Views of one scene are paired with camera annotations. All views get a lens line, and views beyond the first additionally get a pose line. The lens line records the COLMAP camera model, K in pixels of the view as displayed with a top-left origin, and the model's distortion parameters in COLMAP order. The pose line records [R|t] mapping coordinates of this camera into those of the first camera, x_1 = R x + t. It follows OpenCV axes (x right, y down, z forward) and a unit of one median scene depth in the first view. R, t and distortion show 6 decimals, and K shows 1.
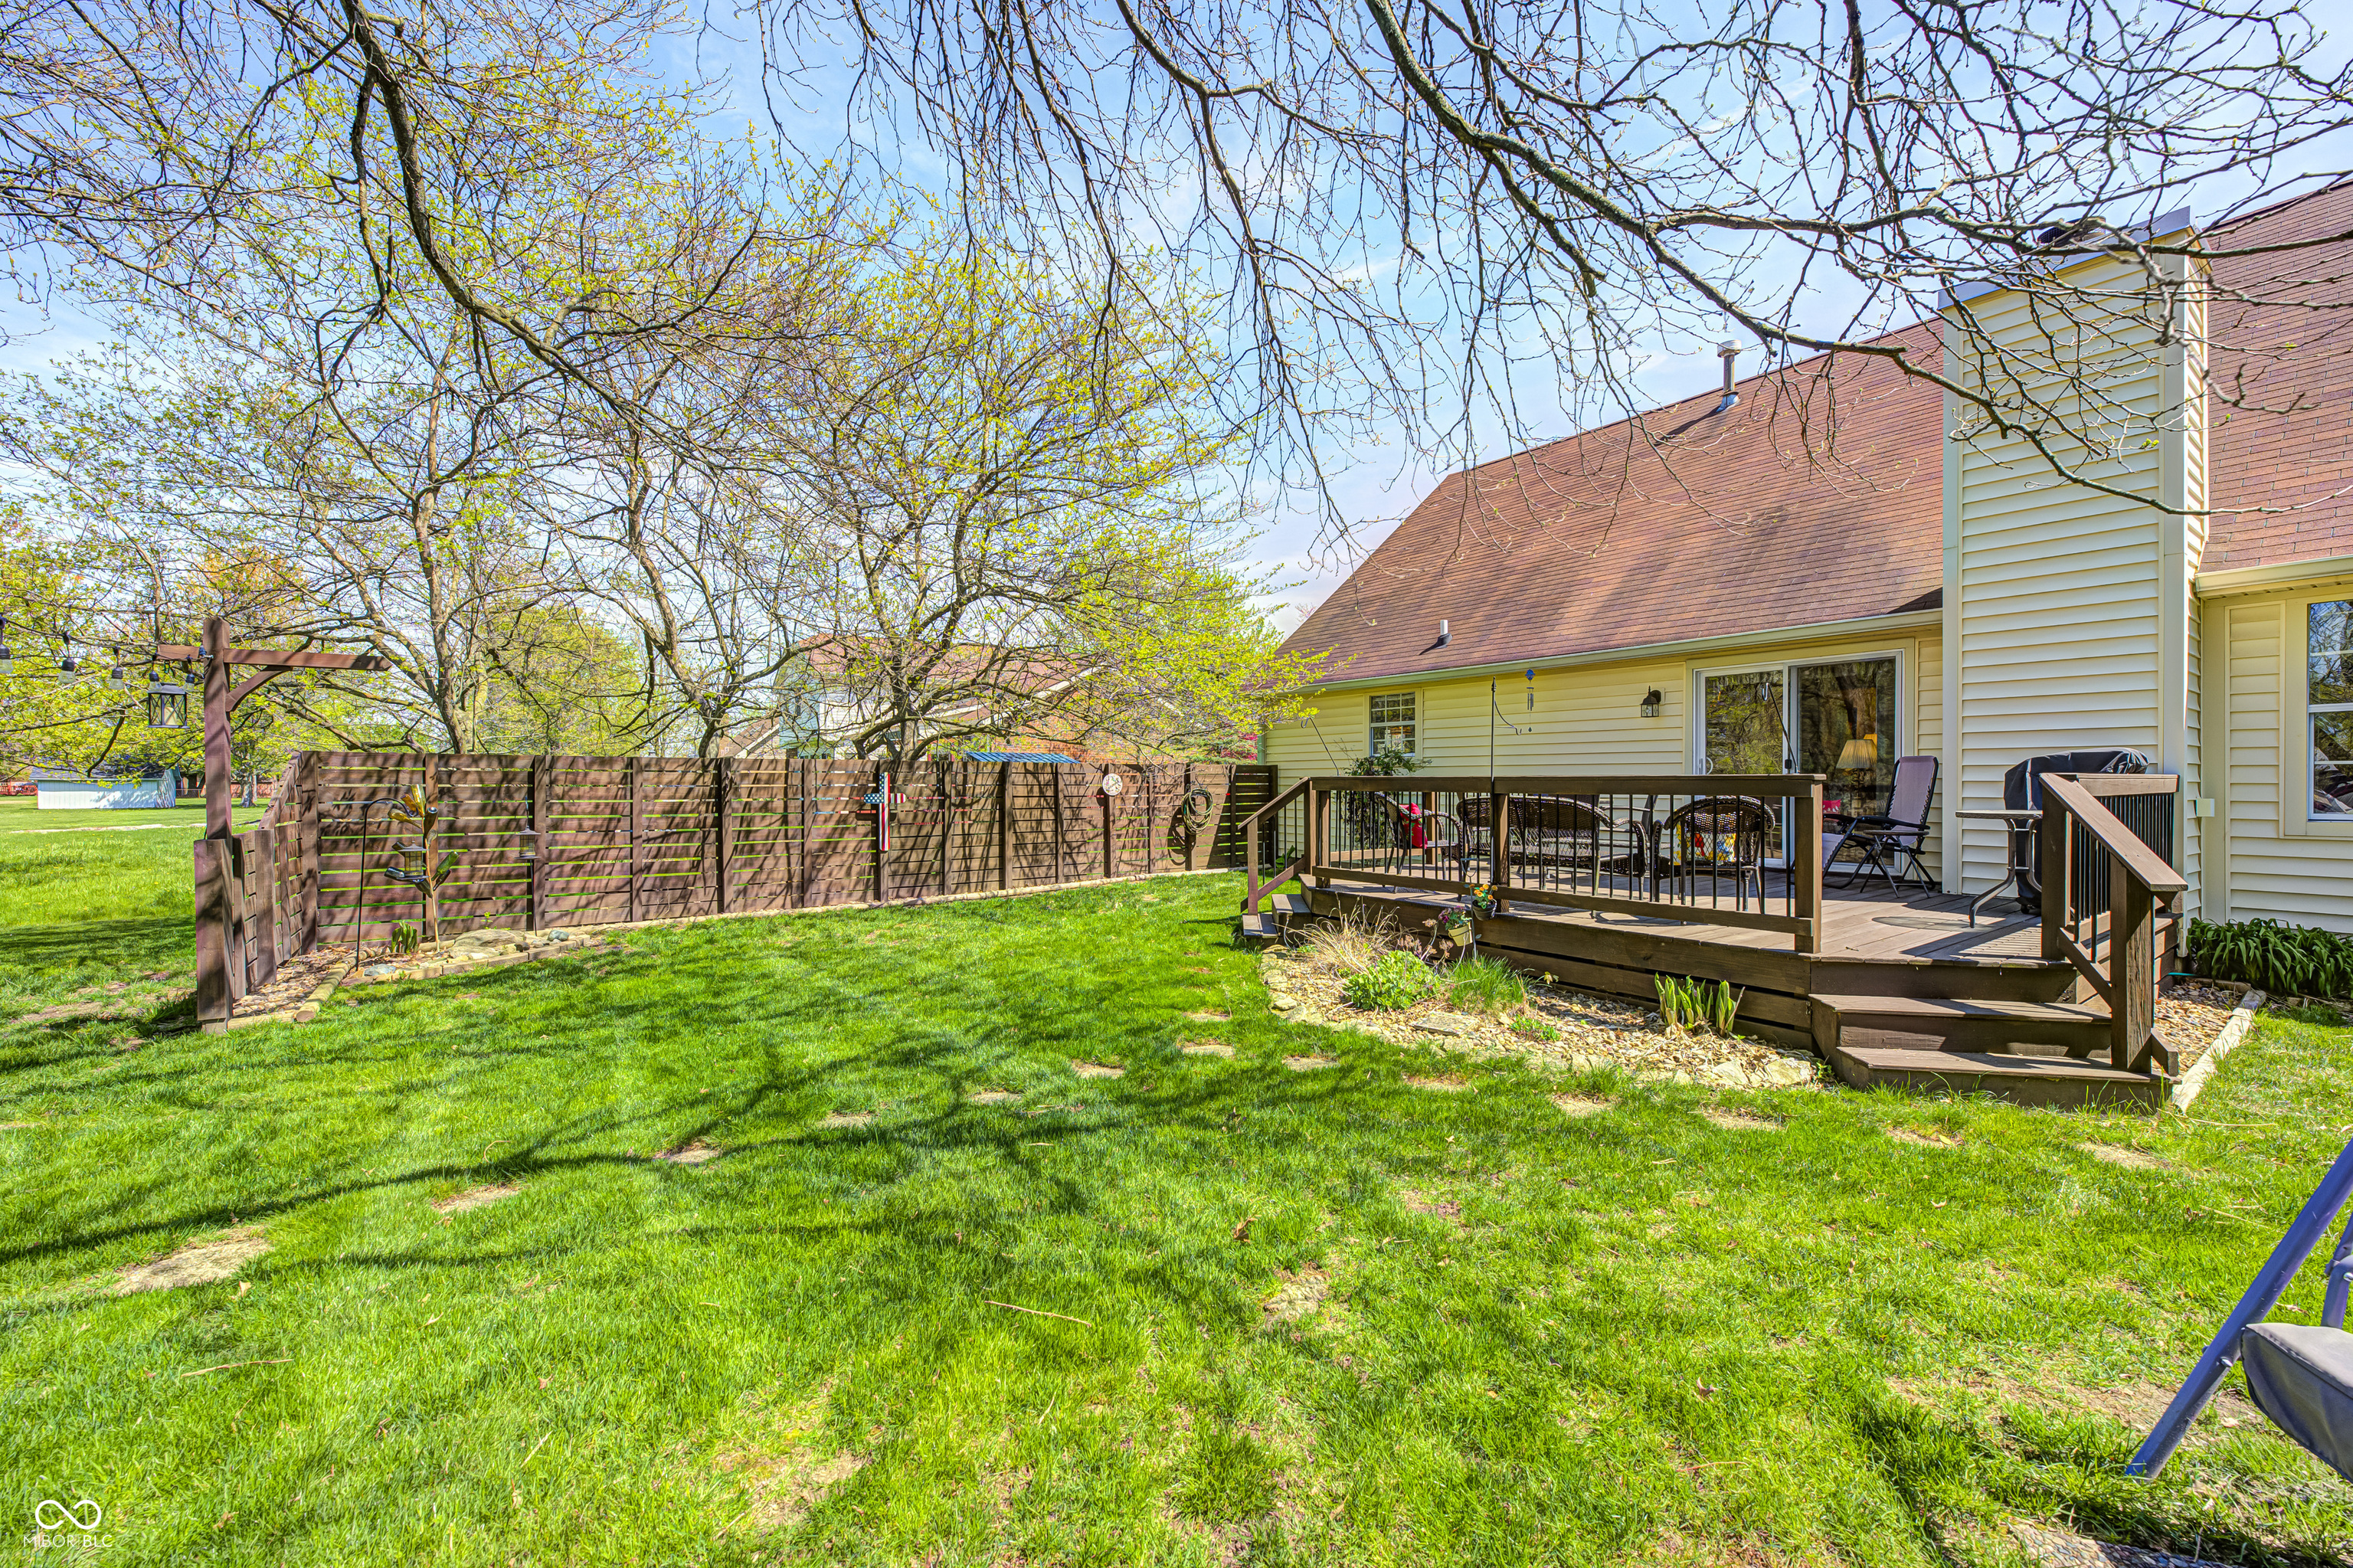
lens RADIAL K [[919.8, 0, 1164.2], [0, 919.8, 781.5], [0, 0, 1]] dist [0.000725, 0.000014]
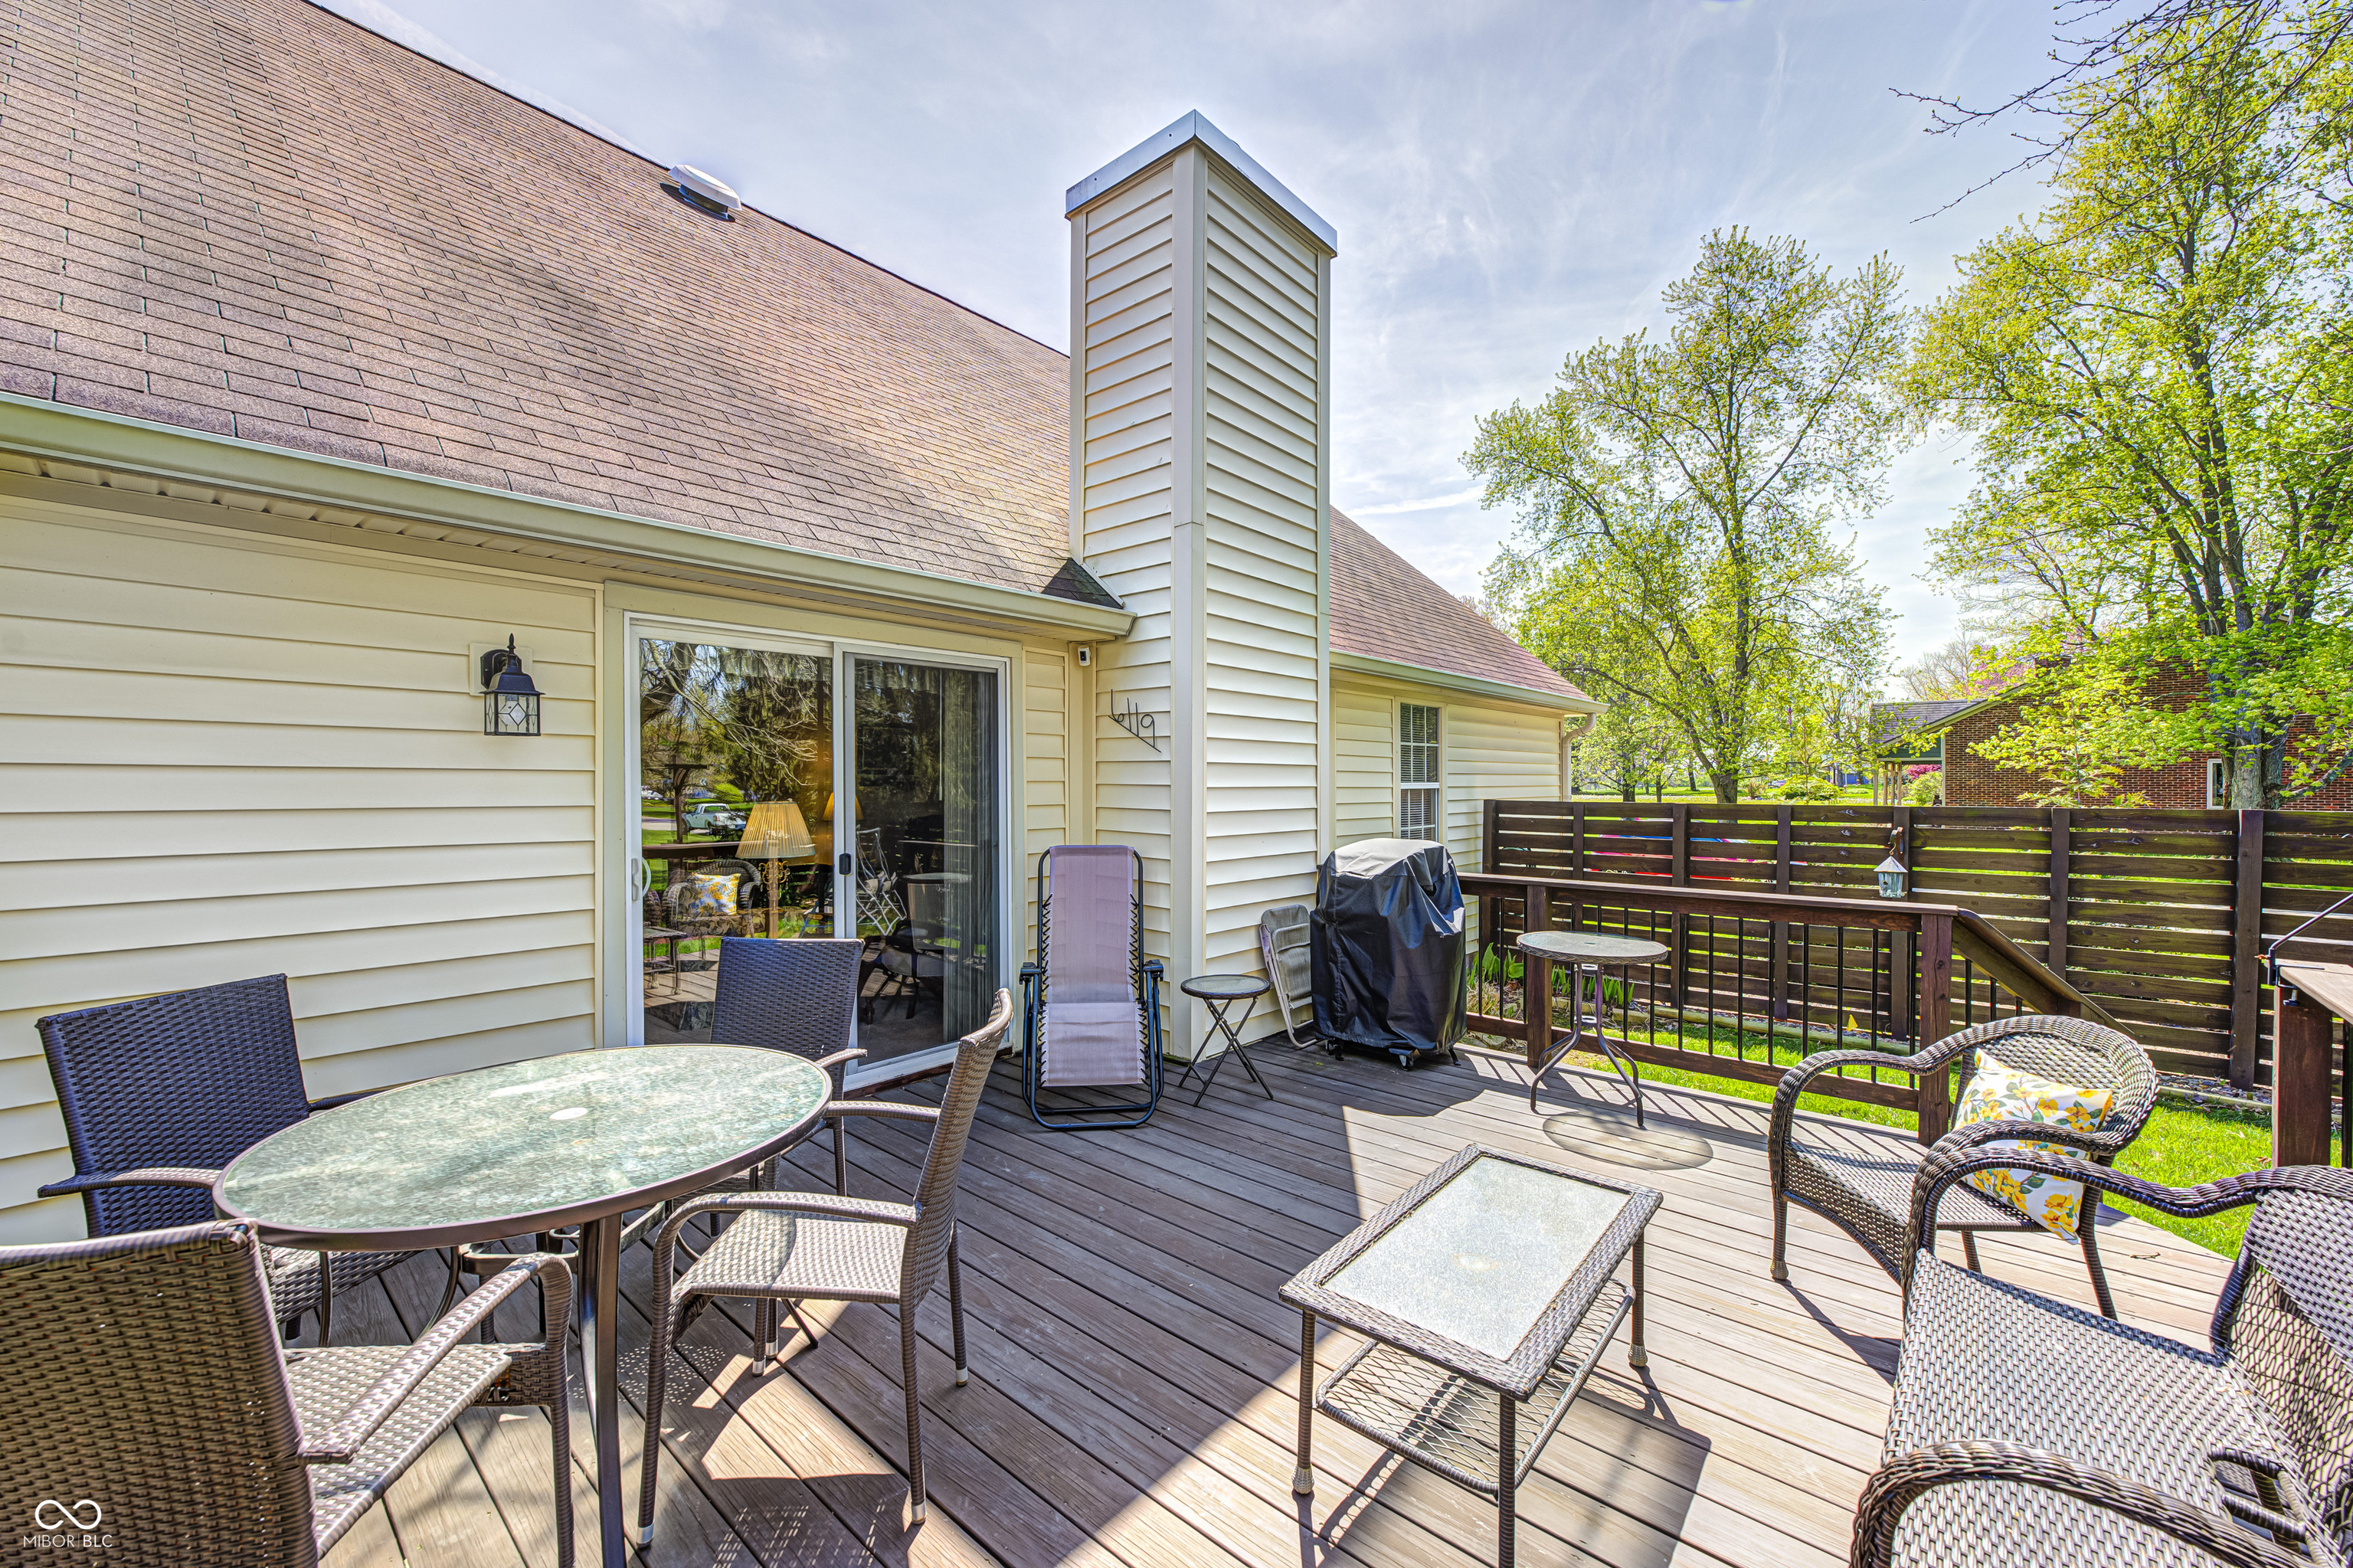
lens RADIAL K [[919.8, 0, 1174.7], [0, 919.8, 783.6], [0, 0, 1]] dist [0.000725, 0.000014]
pose [[-0.237909, 0.001482, 0.971286, 0.166882], [-0.003526, 0.999991, -0.002389, -0.051868], [-0.971281, -0.003994, -0.237902, 0.828964]]
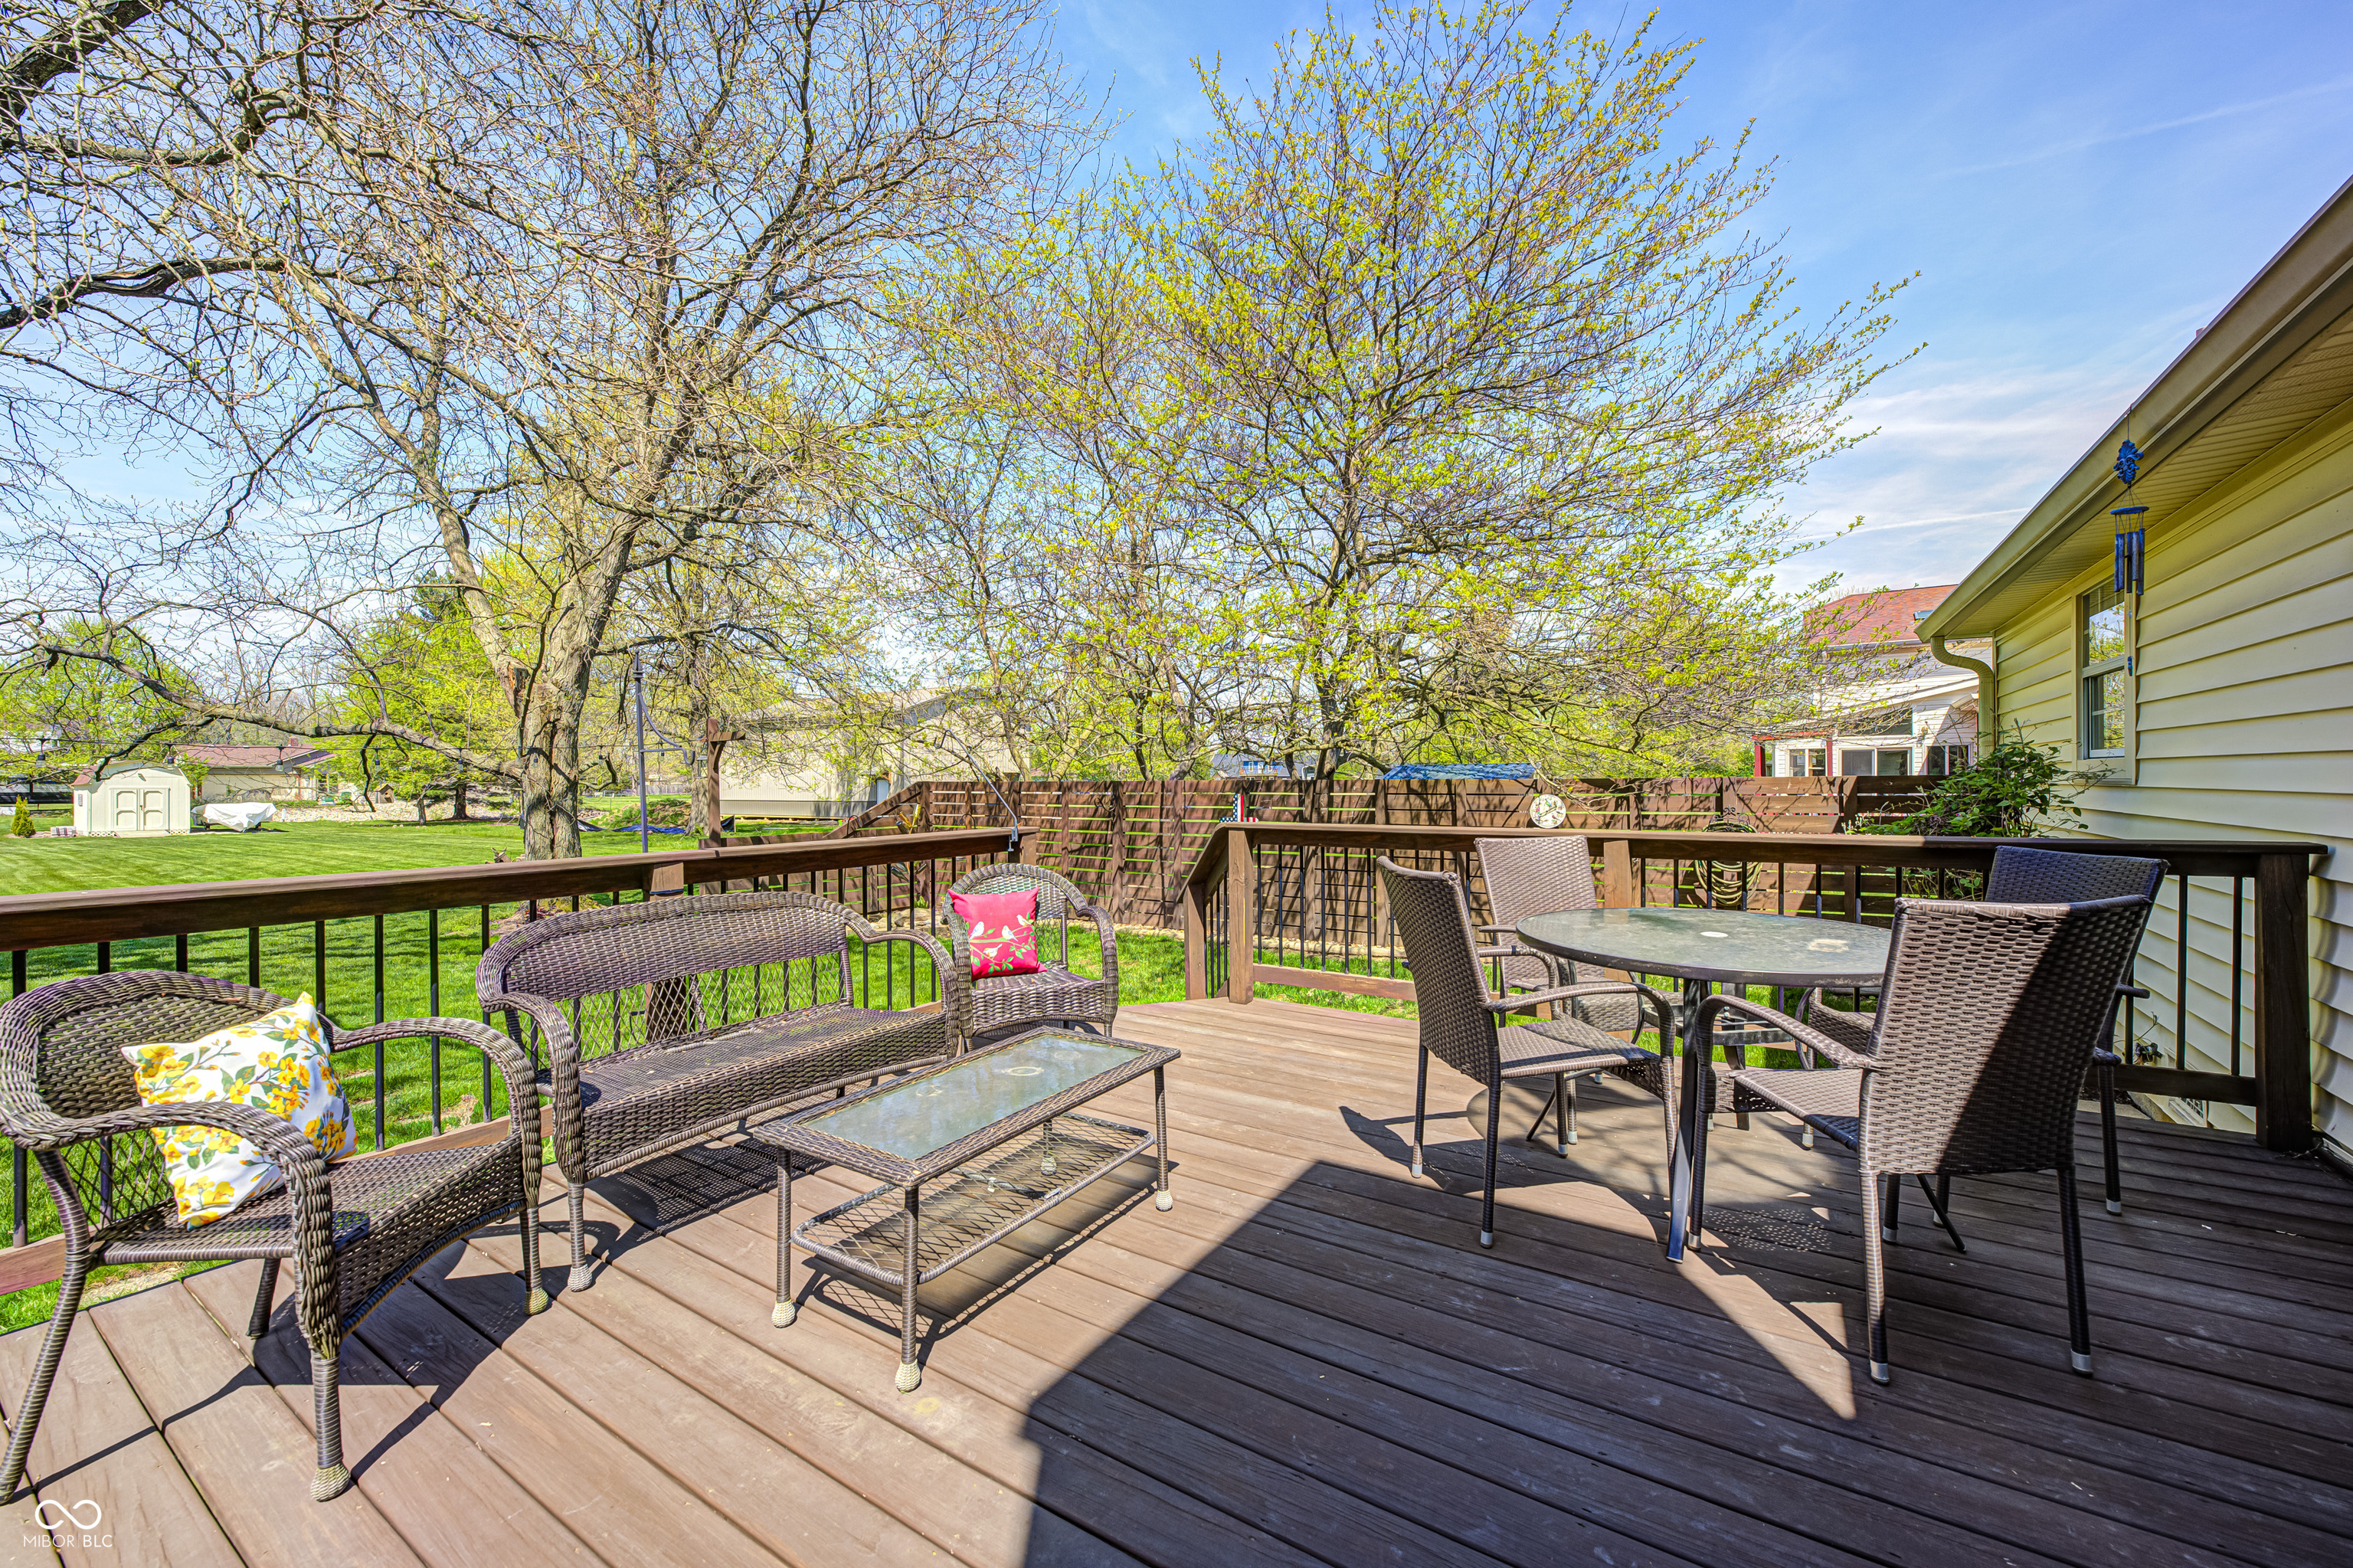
lens RADIAL K [[919.8, 0, 1182.1], [0, 919.8, 783.9], [0, 0, 1]] dist [0.000725, 0.000014]
pose [[0.383566, 0.003250, -0.923508, 0.565844], [0.007994, 0.999945, 0.006839, -0.028896], [0.923479, -0.010006, 0.383519, 0.670095]]
